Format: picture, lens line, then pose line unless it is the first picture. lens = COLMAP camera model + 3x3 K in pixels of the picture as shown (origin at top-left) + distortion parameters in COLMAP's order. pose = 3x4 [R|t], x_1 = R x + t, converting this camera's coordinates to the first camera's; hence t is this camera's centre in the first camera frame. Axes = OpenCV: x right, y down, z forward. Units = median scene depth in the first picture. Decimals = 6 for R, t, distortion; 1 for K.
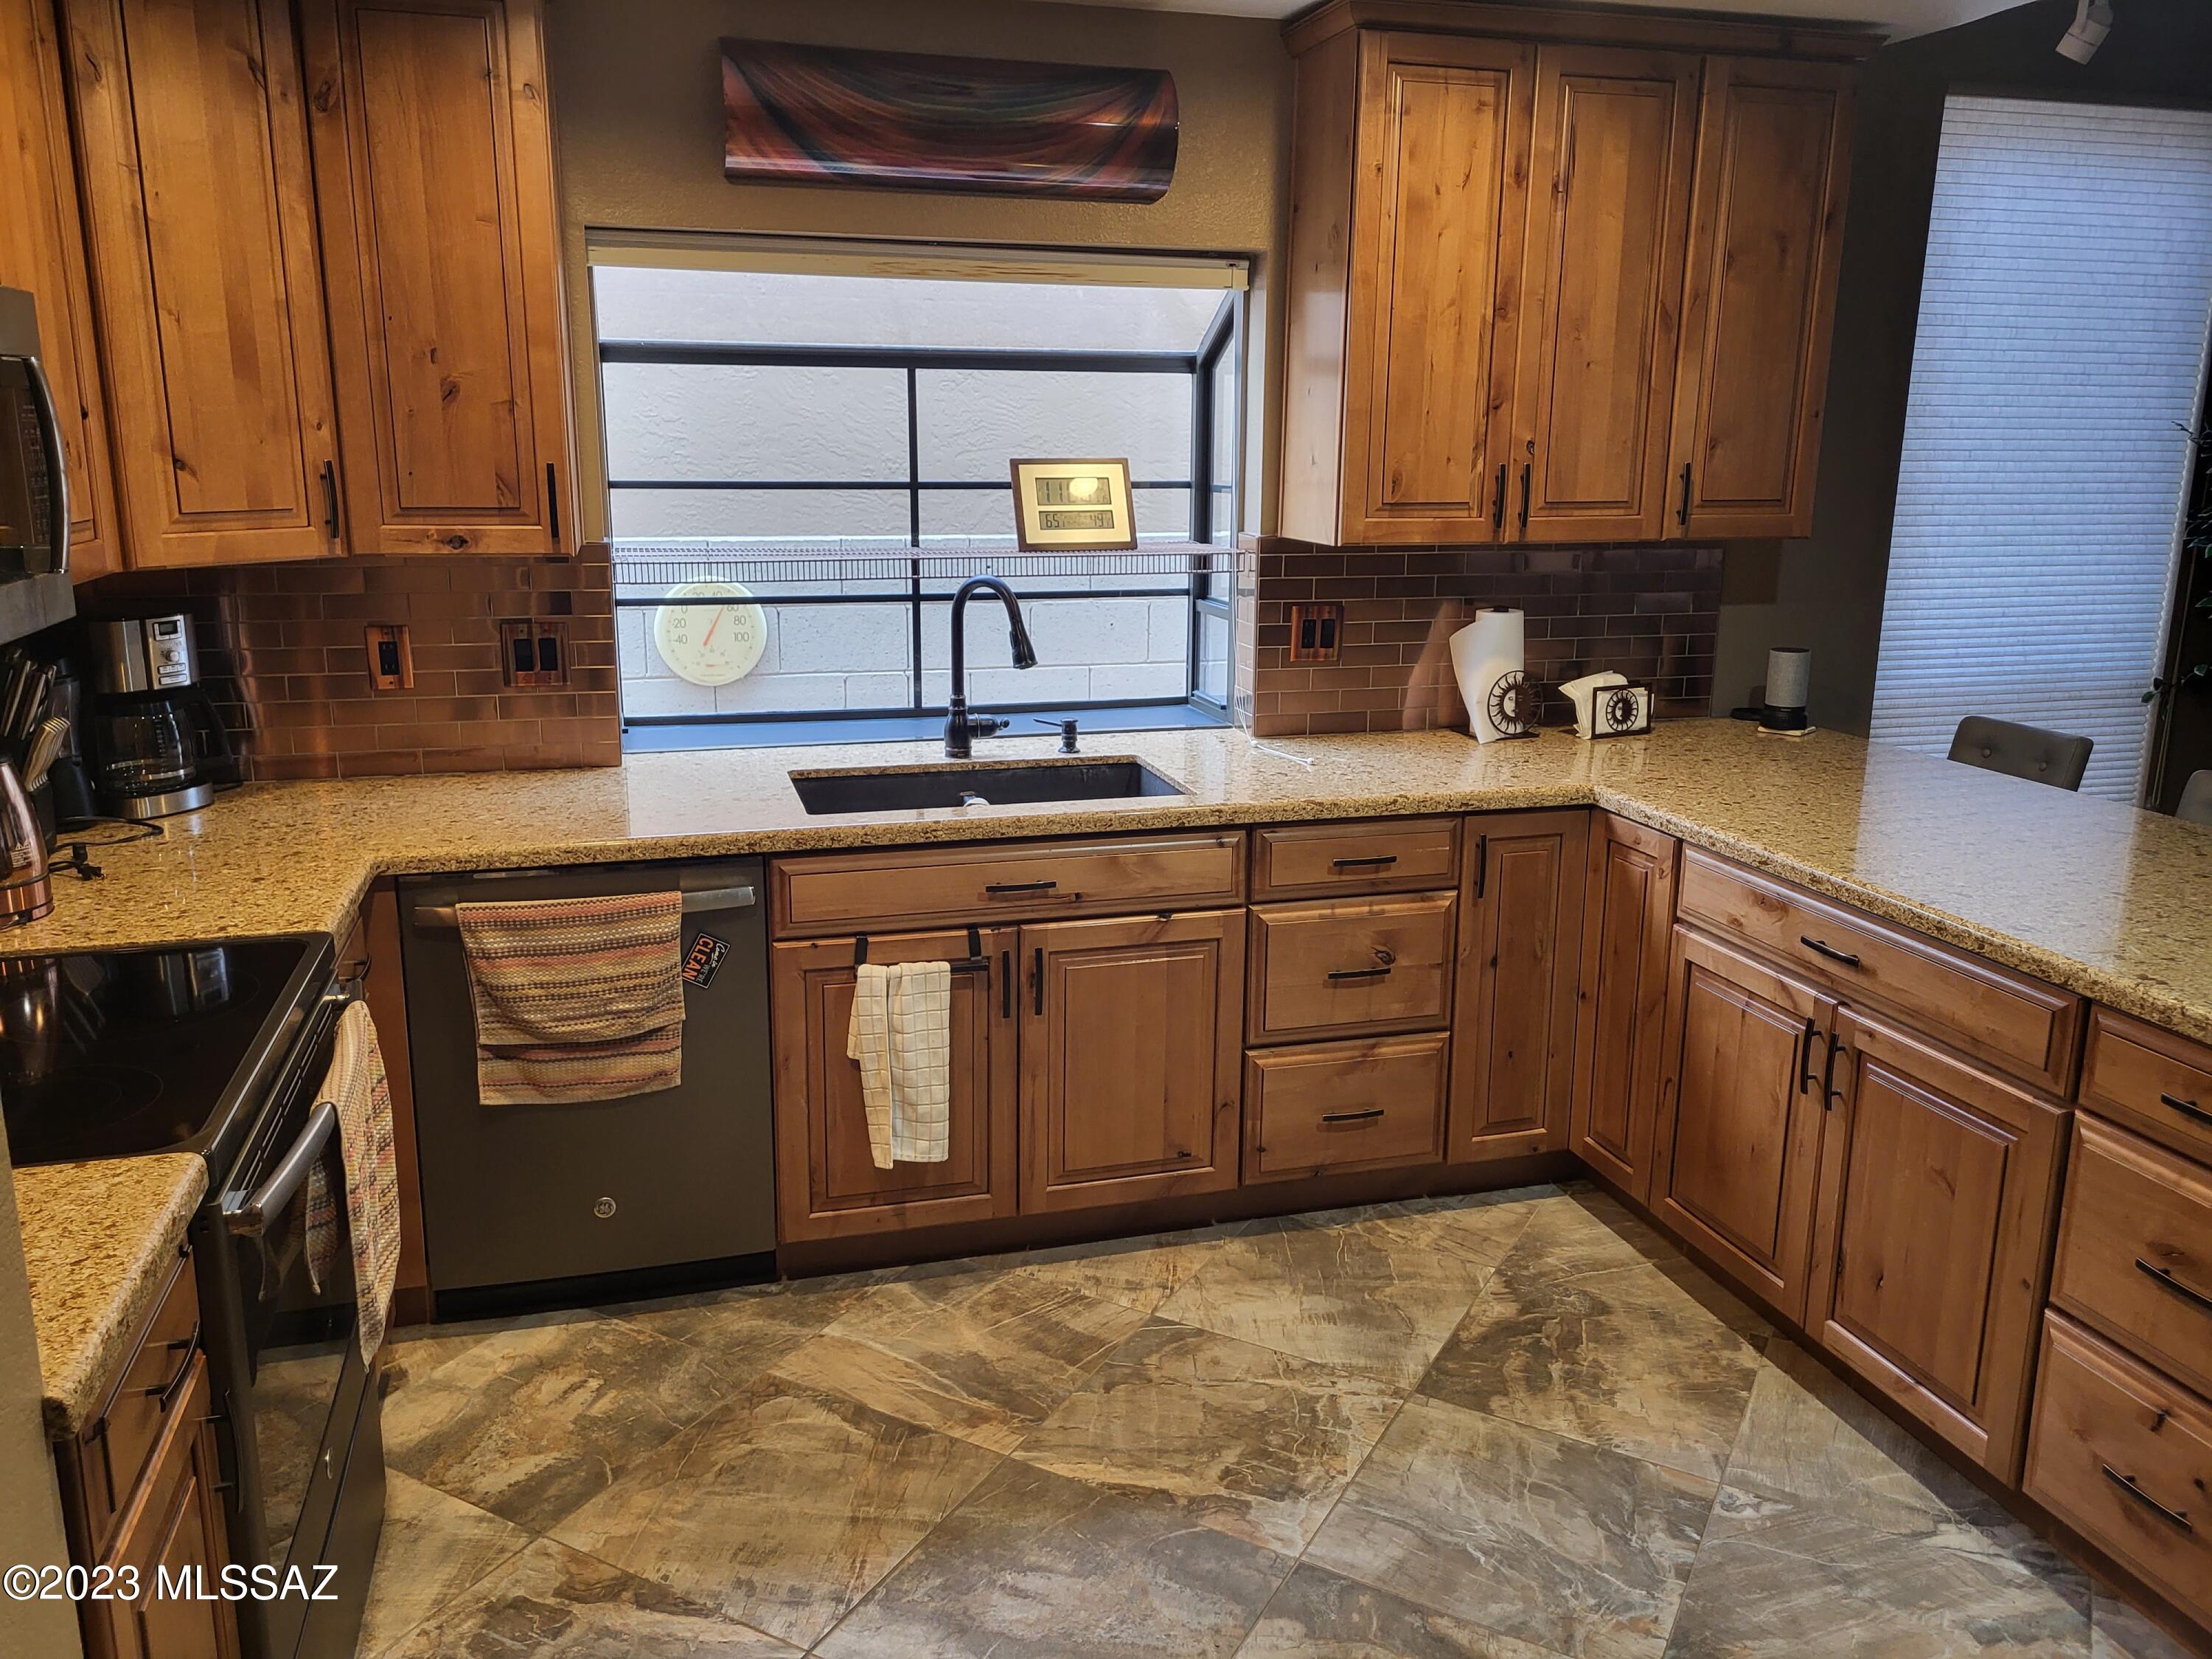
lens RADIAL K [[1694.3, 0, 1106.5], [0, 1694.3, 830.4], [0, 0, 1]] dist [0.034874, -0.021875]
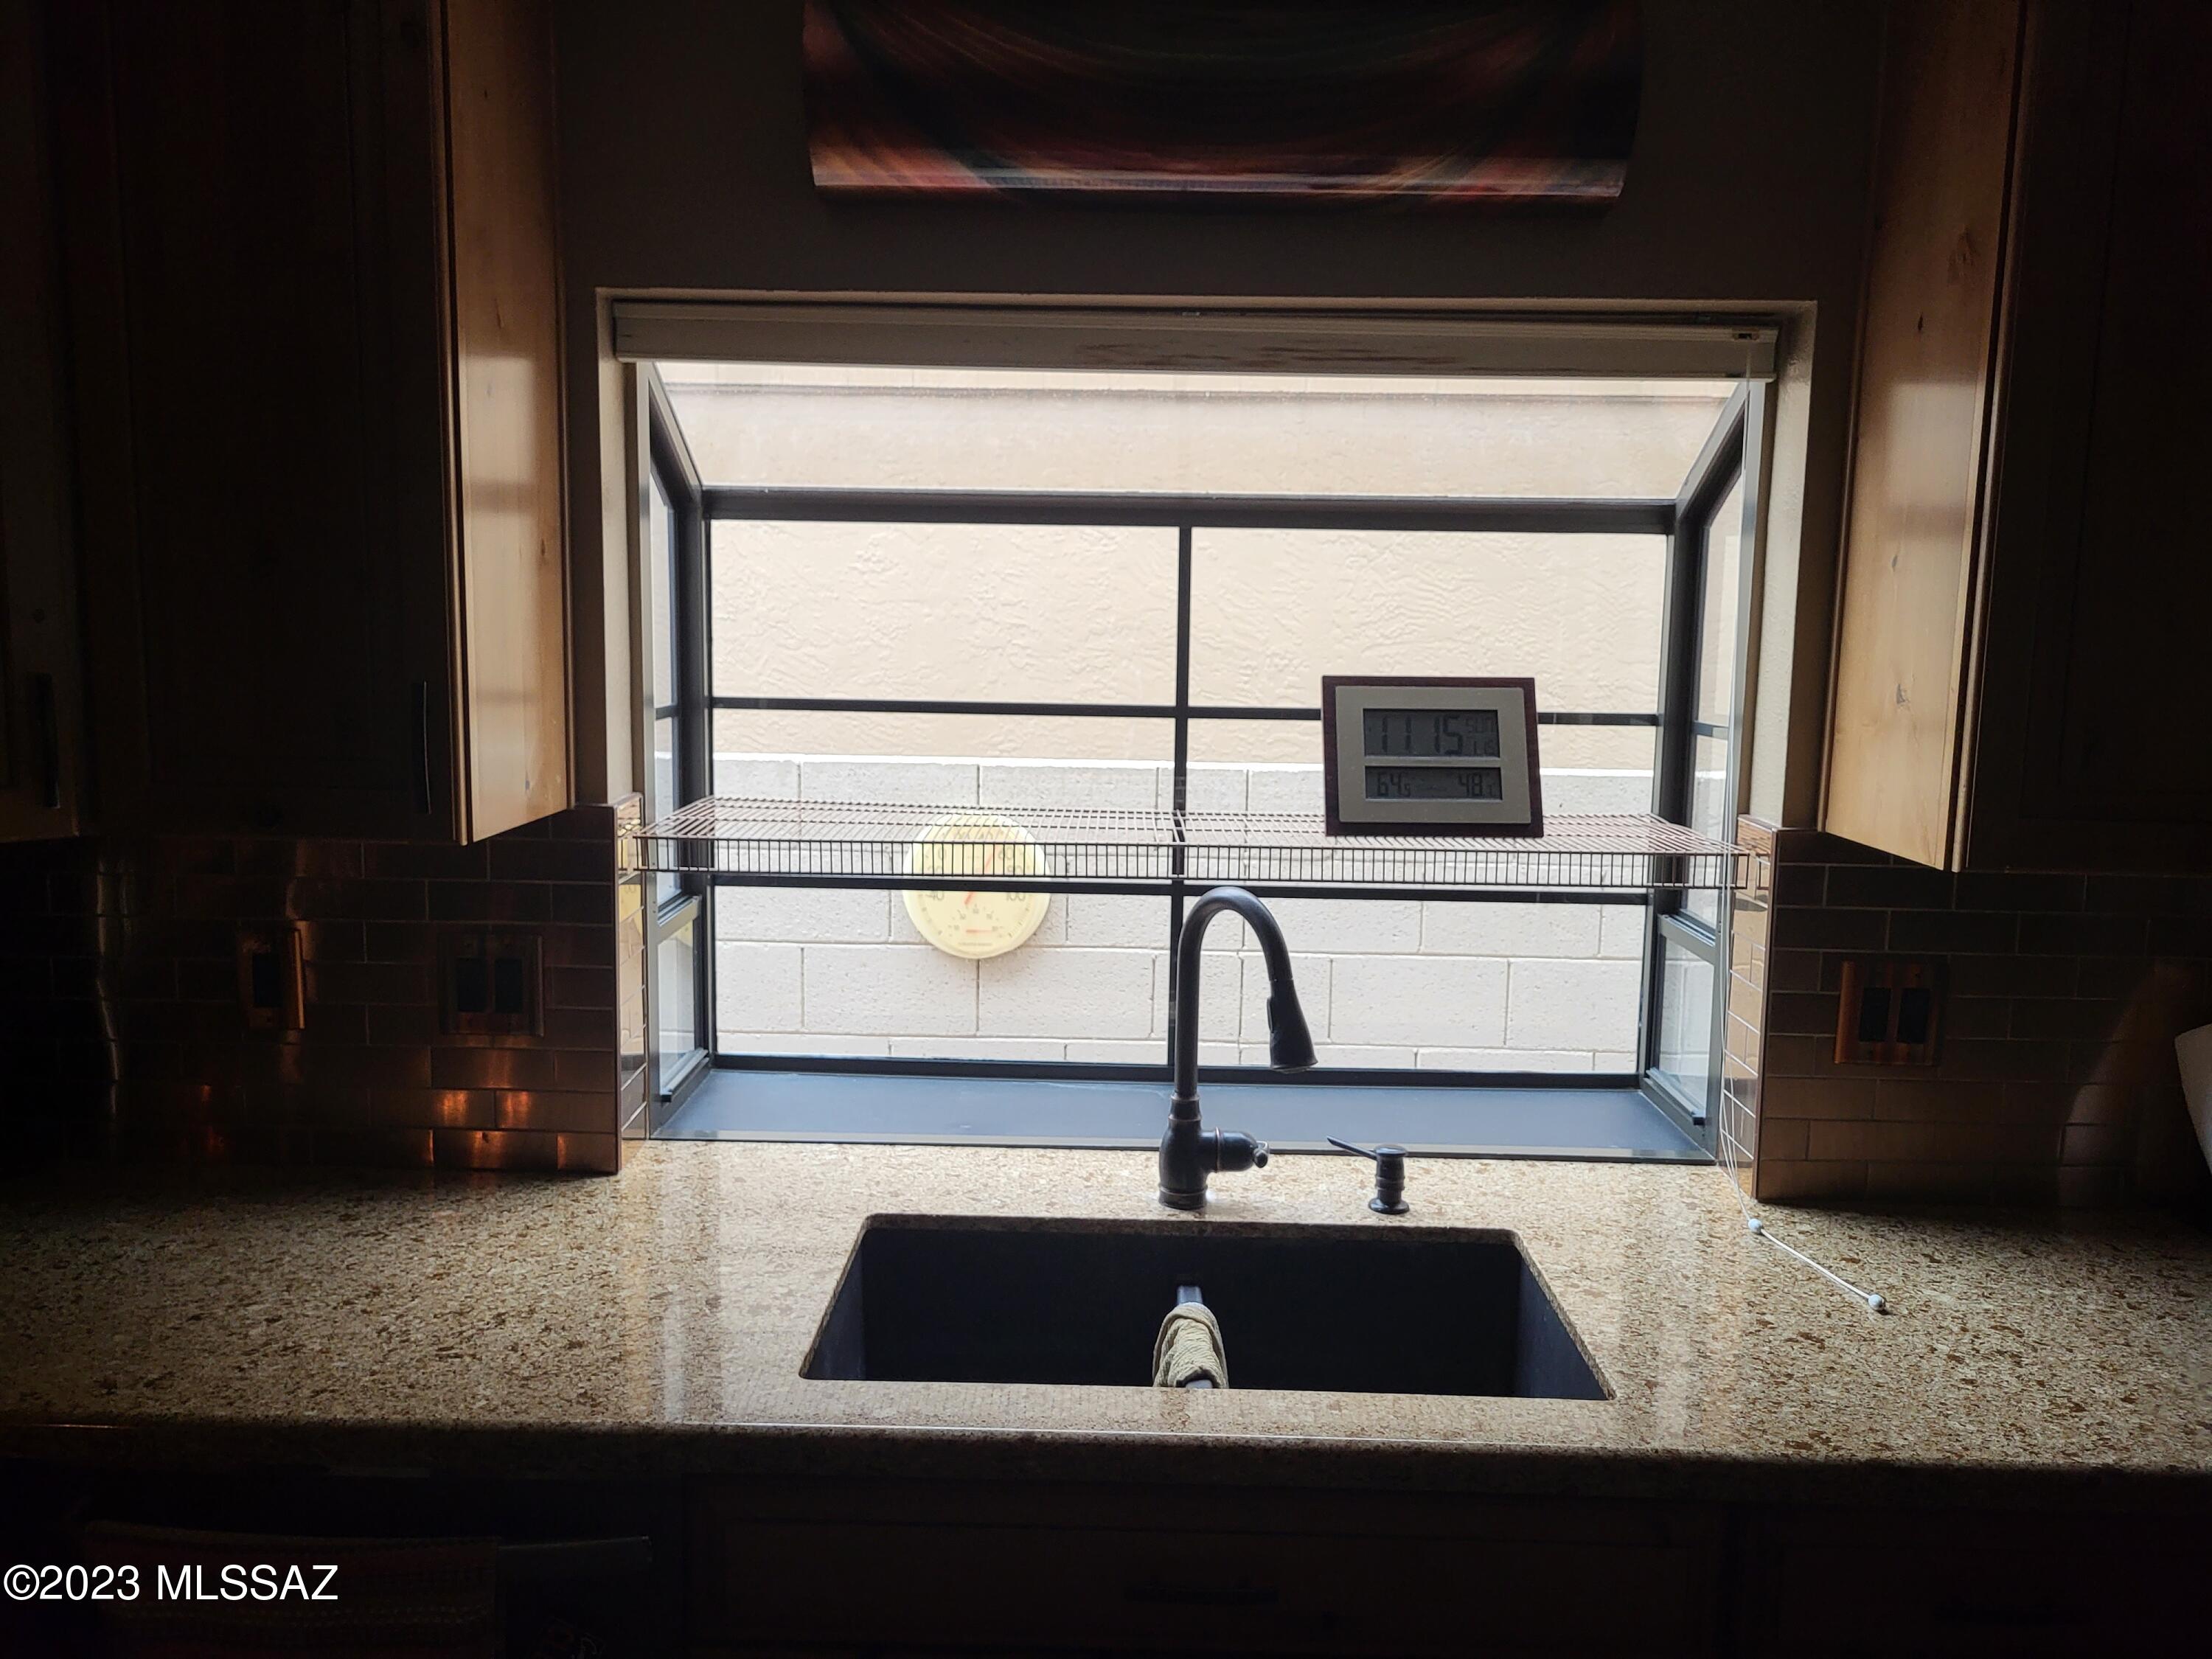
lens RADIAL K [[1694.3, 0, 1100.1], [0, 1694.3, 823.2], [0, 0, 1]] dist [0.034874, -0.021875]
pose [[0.957069, 0.045801, -0.286218, 0.037179], [-0.076129, 0.992490, -0.095744, -0.102828], [0.279683, 0.113424, 0.953369, 0.411671]]
